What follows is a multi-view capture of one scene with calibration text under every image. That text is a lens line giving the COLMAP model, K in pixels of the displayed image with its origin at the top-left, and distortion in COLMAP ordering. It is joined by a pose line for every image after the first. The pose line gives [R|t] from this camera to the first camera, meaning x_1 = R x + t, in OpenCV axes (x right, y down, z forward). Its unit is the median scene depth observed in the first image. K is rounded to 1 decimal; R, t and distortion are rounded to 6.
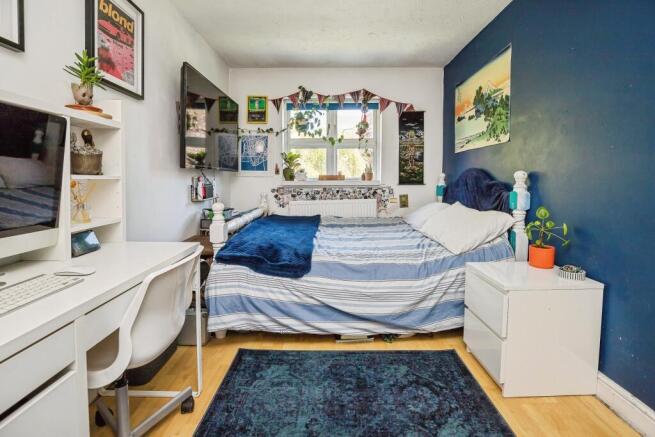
lens RADIAL K [[316.2, 0, 329.3], [0, 316.2, 180.3], [0, 0, 1]] dist [-0.030754, 0.000143]
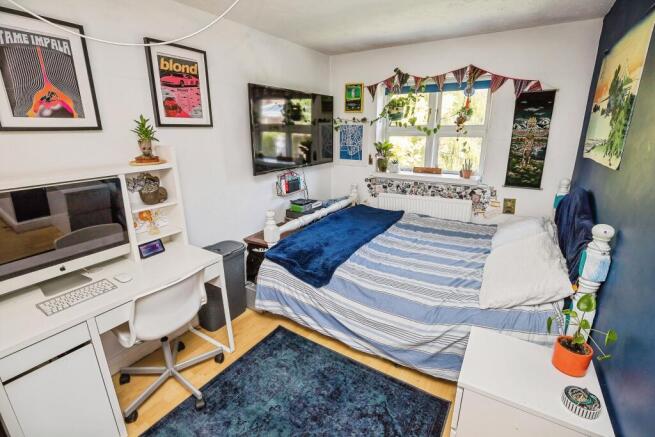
lens RADIAL K [[310.4, 0, 329.7], [0, 310.4, 205.6], [0, 0, 1]] dist [-0.030972, 0.000386]
pose [[0.840013, 0.128739, -0.527071, 0.266332], [0.005621, 0.969325, 0.245720, -0.136307], [0.542537, -0.209371, 0.813522, 0.095804]]
